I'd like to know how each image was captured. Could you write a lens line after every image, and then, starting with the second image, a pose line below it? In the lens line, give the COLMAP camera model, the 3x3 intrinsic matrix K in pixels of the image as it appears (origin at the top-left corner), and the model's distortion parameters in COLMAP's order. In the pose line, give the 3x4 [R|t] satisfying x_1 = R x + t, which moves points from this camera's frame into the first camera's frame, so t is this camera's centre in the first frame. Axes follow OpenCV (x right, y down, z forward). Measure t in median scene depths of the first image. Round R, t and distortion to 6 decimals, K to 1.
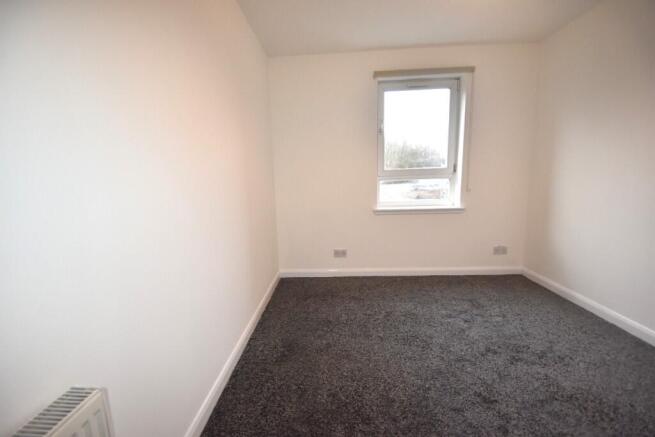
lens RADIAL K [[284.8, 0, 325.9], [0, 284.8, 218.4], [0, 0, 1]] dist [-0.000261, 0.000006]
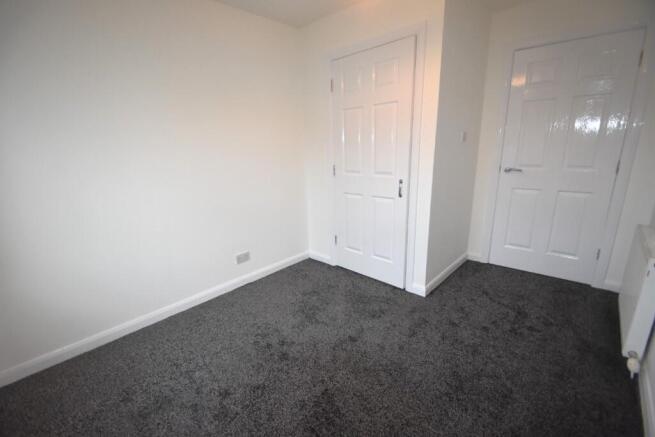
lens RADIAL K [[284.8, 0, 327.1], [0, 284.8, 218.3], [0, 0, 1]] dist [-0.000261, 0.000006]
pose [[-0.766681, -0.101713, 0.633920, -0.089139], [0.137357, 0.938524, 0.316711, -0.233467], [-0.627163, 0.329889, -0.705578, 1.246555]]
